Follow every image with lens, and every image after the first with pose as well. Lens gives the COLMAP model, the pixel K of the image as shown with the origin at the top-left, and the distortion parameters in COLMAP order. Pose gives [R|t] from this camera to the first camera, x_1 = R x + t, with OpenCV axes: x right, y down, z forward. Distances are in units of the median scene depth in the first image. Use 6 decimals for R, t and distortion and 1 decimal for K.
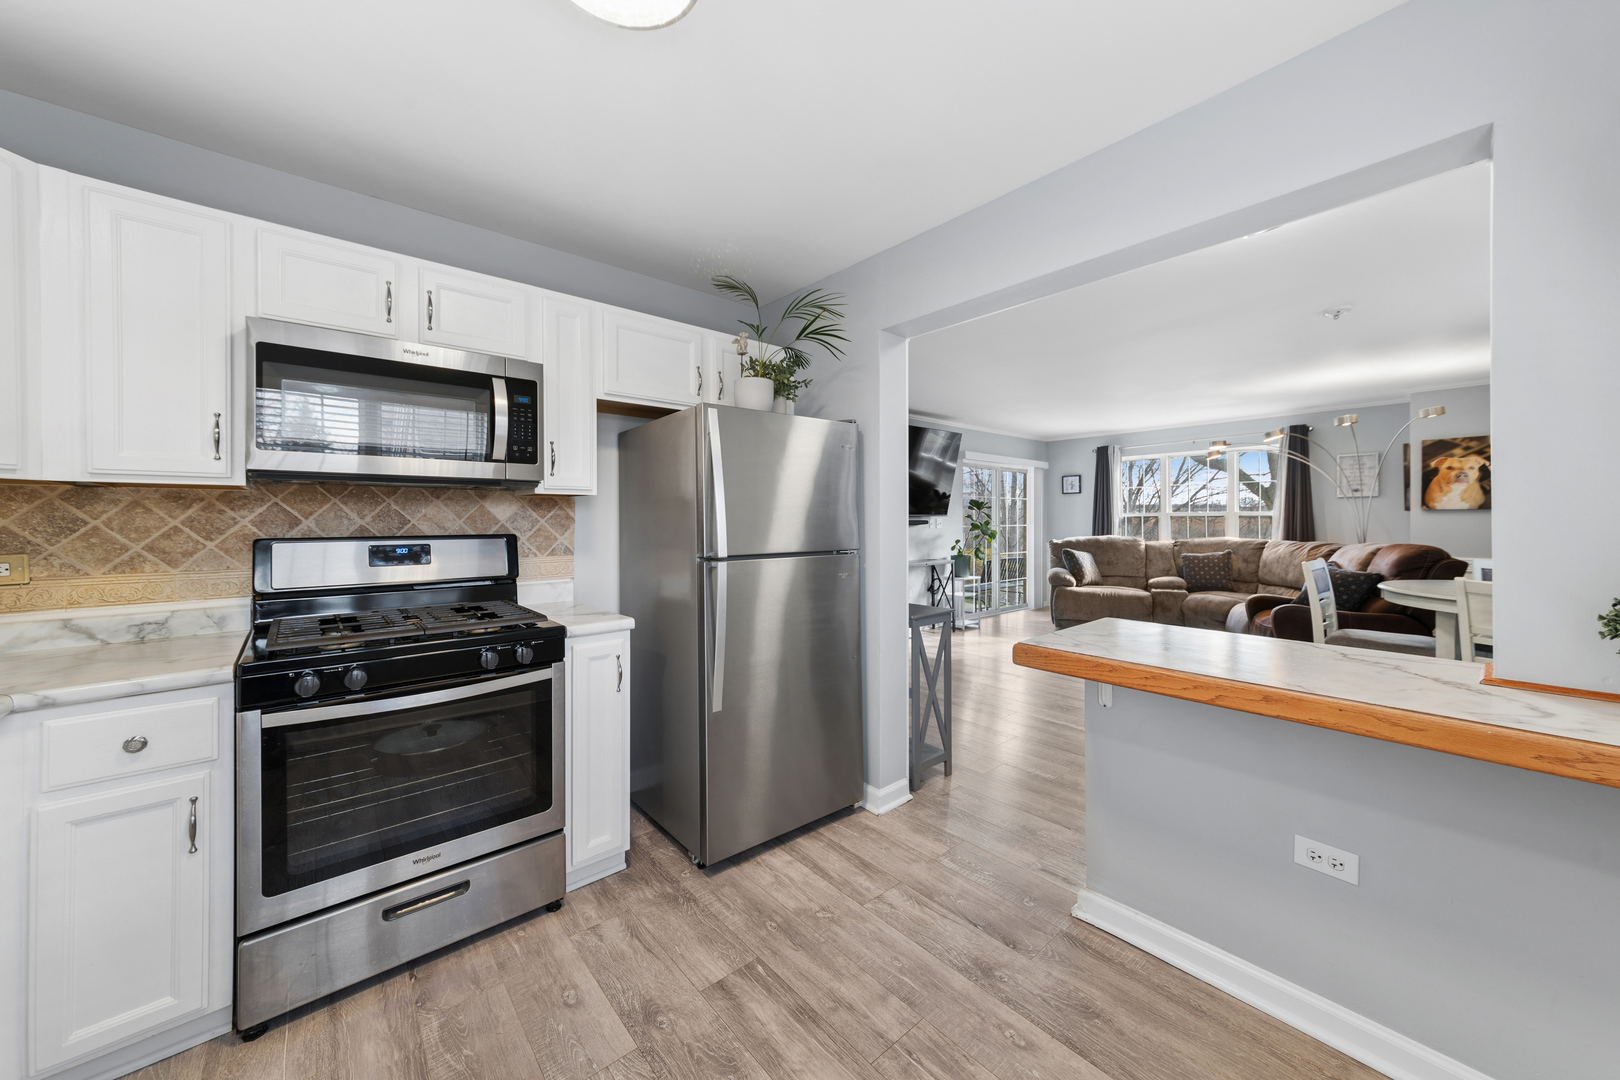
lens RADIAL K [[565.2, 0, 810.0], [0, 565.2, 528.1], [0, 0, 1]] dist [0.000475, -0.000133]
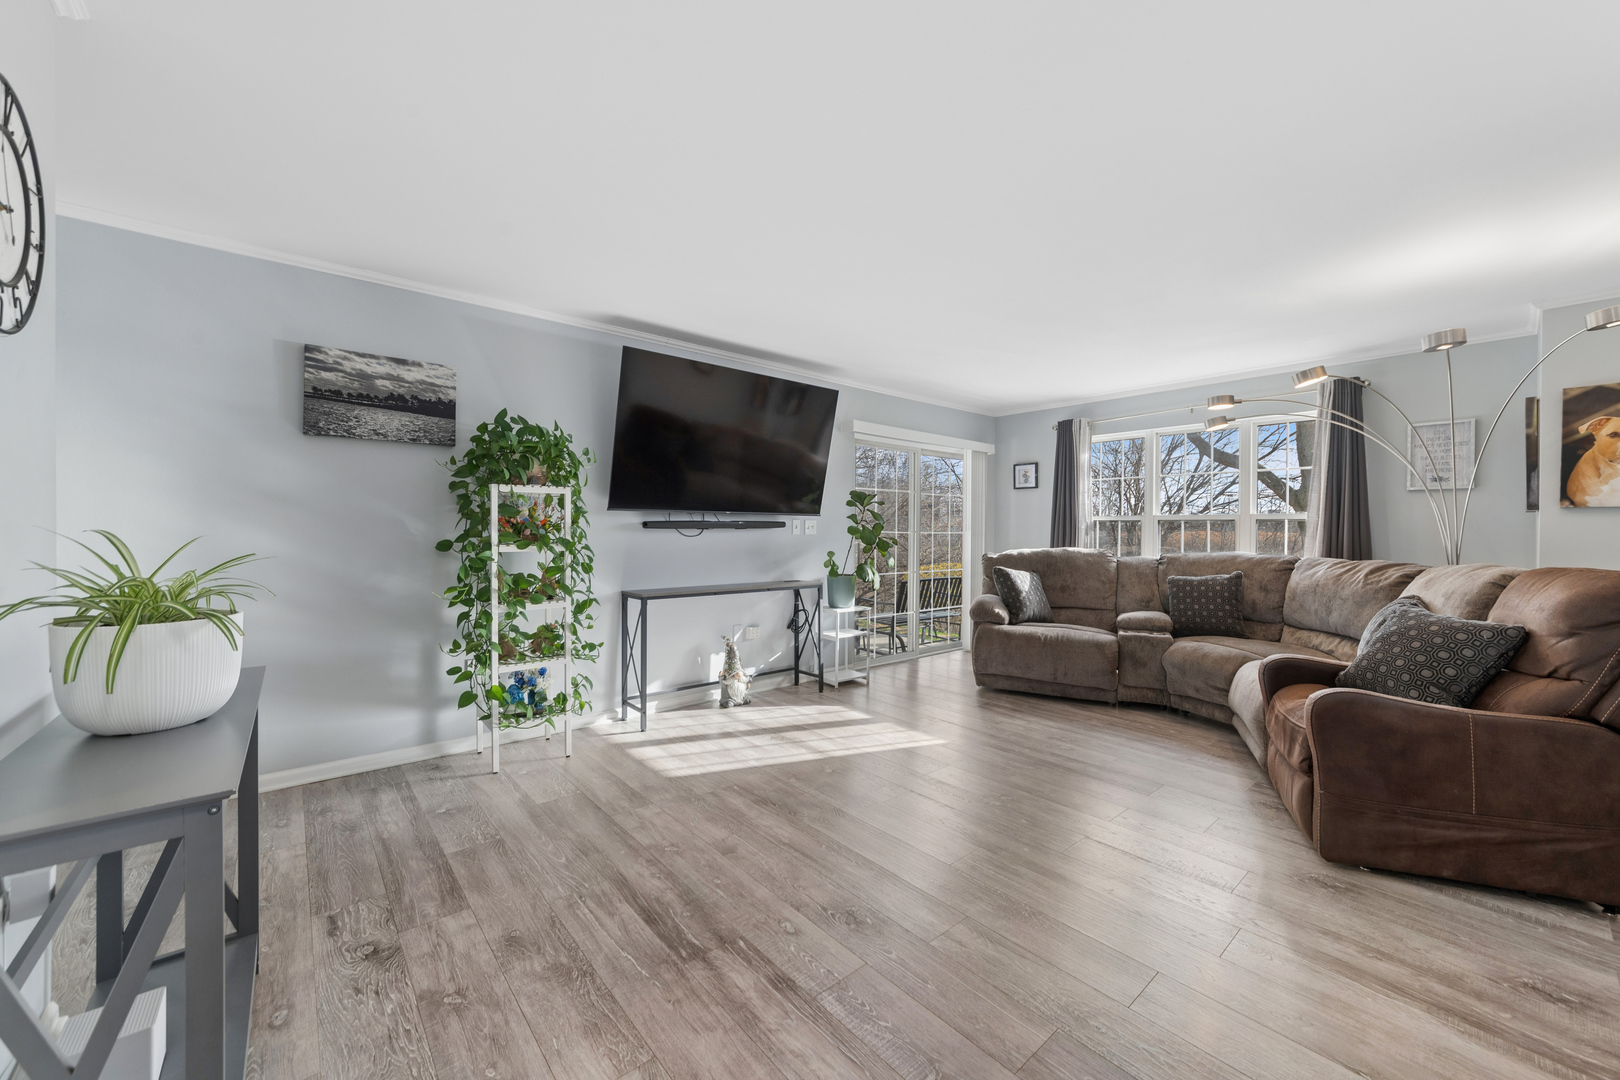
lens RADIAL K [[616.7, 0, 806.6], [0, 616.7, 532.2], [0, 0, 1]] dist [0.001685, 0.000512]
pose [[0.999908, 0.009845, 0.009320, 0.225952], [-0.009773, 0.999922, -0.007770, 0.004157], [-0.009396, 0.007678, 0.999926, 0.280922]]
